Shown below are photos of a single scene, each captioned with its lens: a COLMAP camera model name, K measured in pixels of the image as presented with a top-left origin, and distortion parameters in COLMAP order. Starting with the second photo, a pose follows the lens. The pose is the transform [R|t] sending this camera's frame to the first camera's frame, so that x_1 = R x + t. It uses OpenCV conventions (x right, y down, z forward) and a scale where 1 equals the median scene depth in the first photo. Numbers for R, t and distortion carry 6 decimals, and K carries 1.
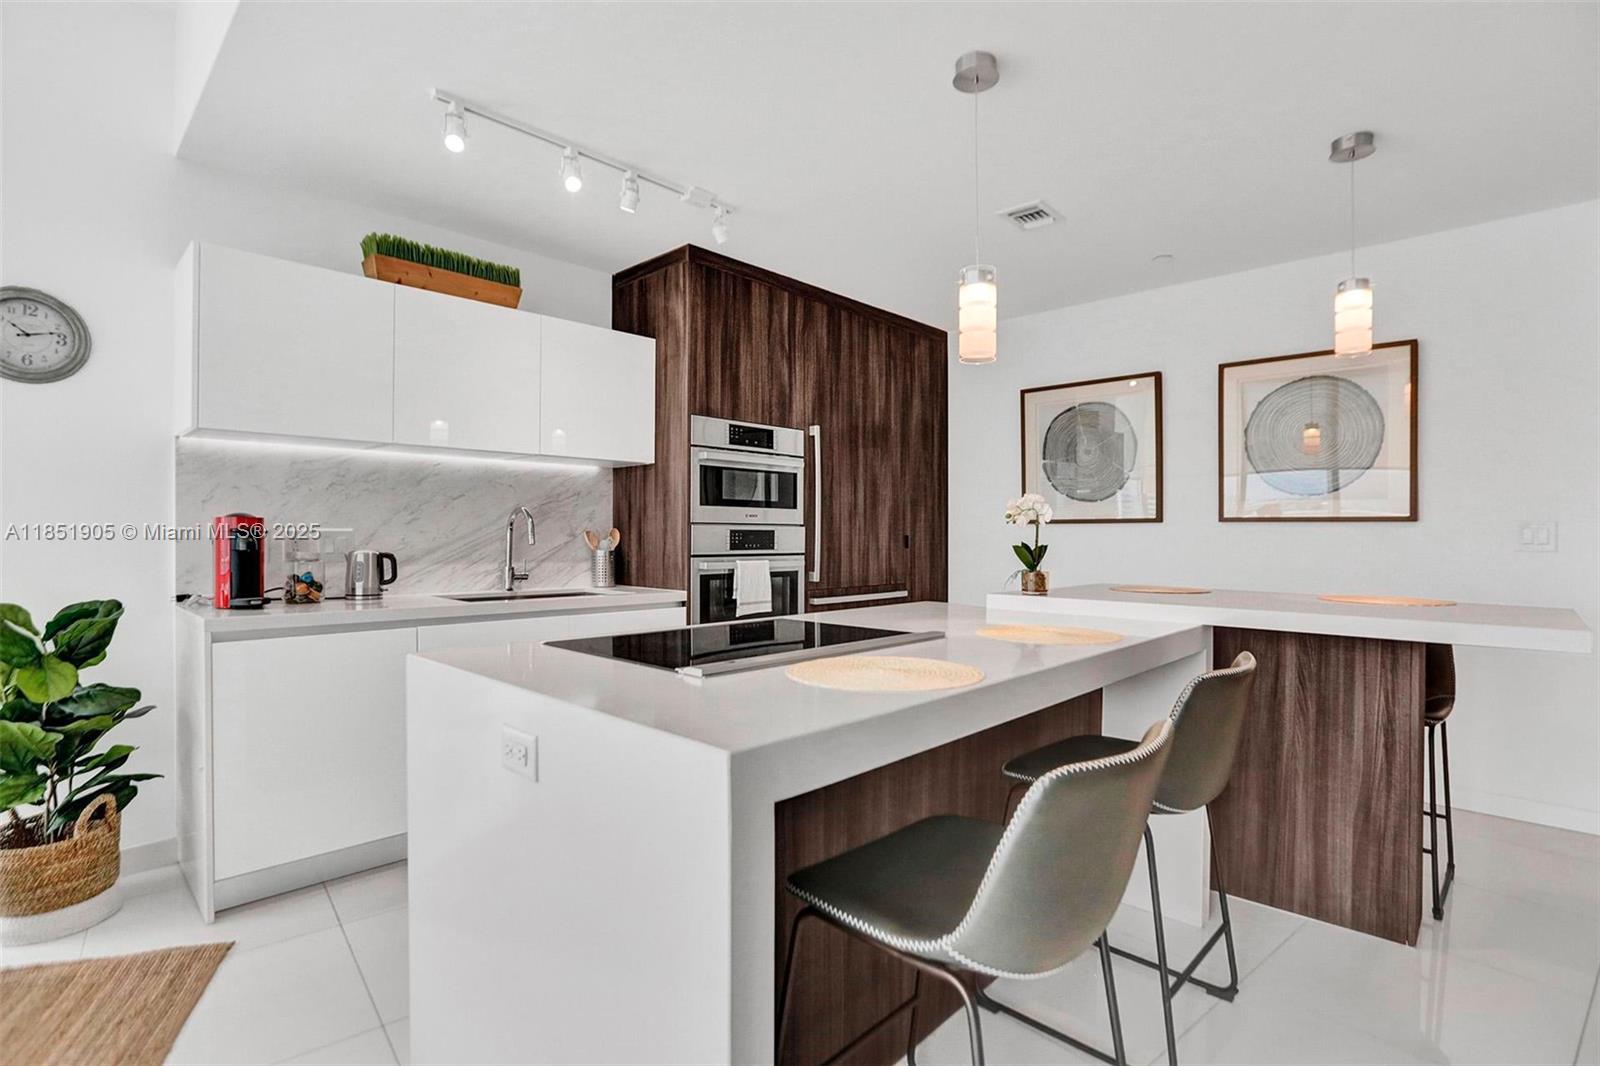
lens RADIAL K [[749.2, 0, 791.2], [0, 749.2, 528.7], [0, 0, 1]] dist [-0.038410, 0.010732]
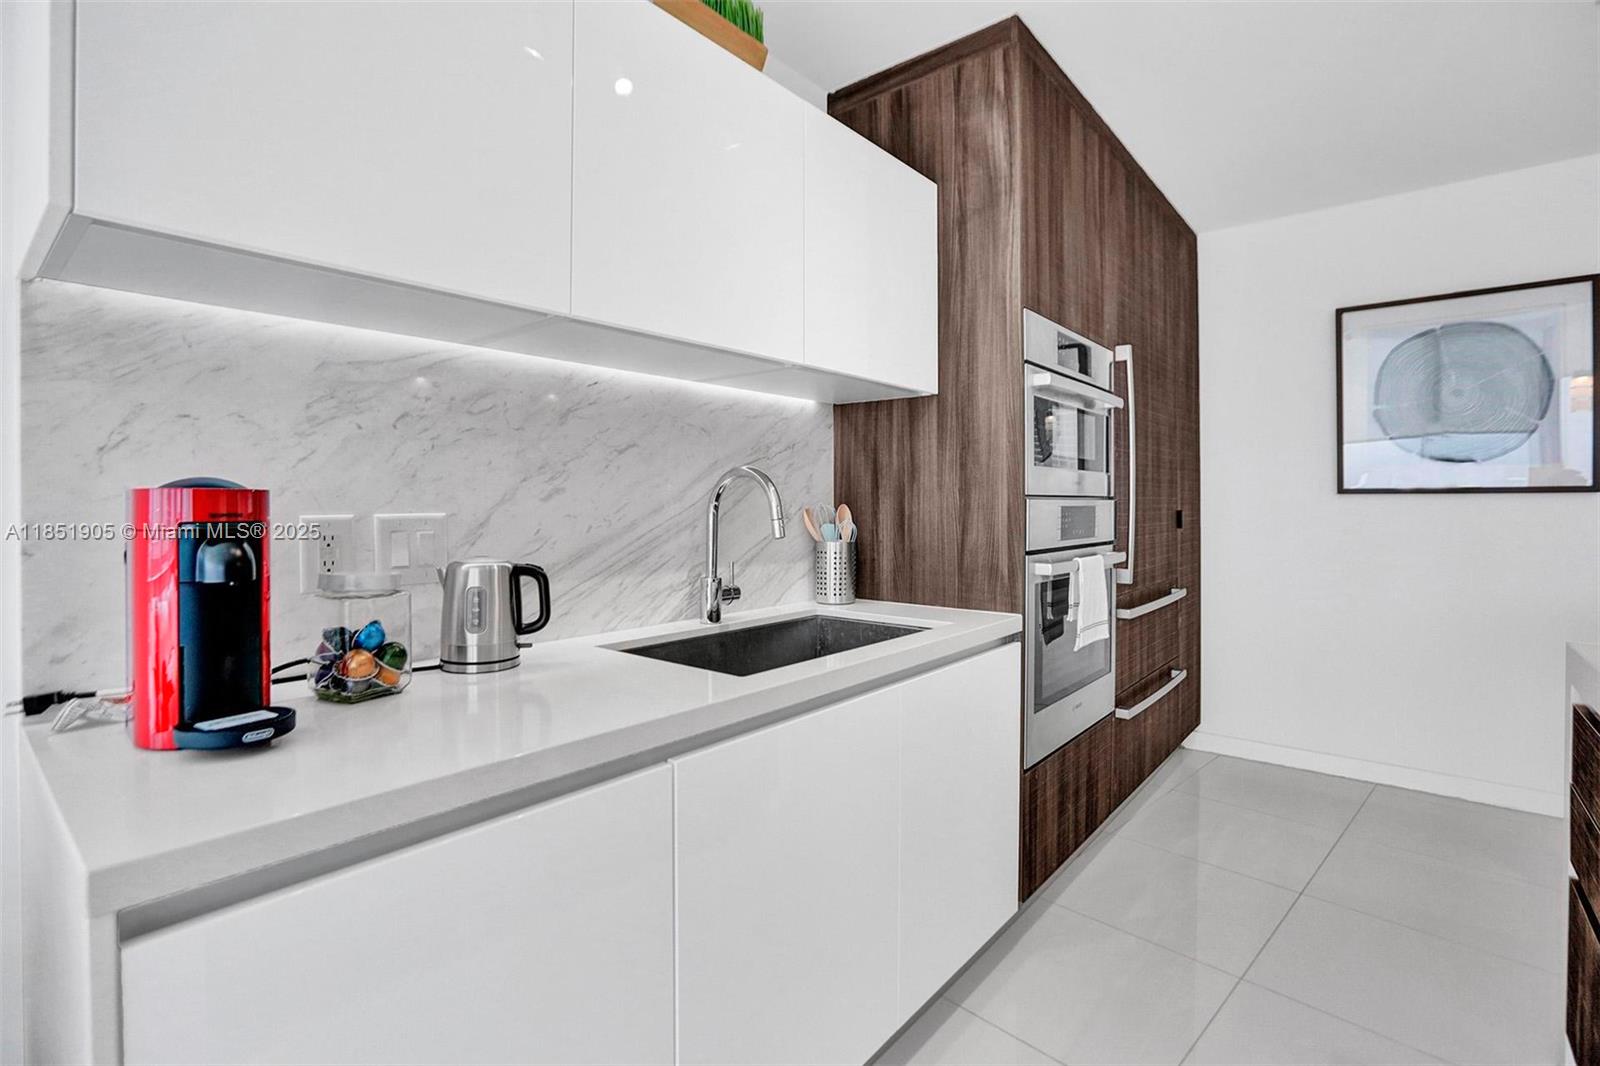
lens RADIAL K [[749.2, 0, 810.4], [0, 749.2, 494.5], [0, 0, 1]] dist [-0.038410, 0.010732]
pose [[0.996699, -0.002684, 0.081139, -0.337433], [0.002702, 0.999996, -0.000111, -0.008862], [-0.081139, 0.000330, 0.996703, 0.431644]]
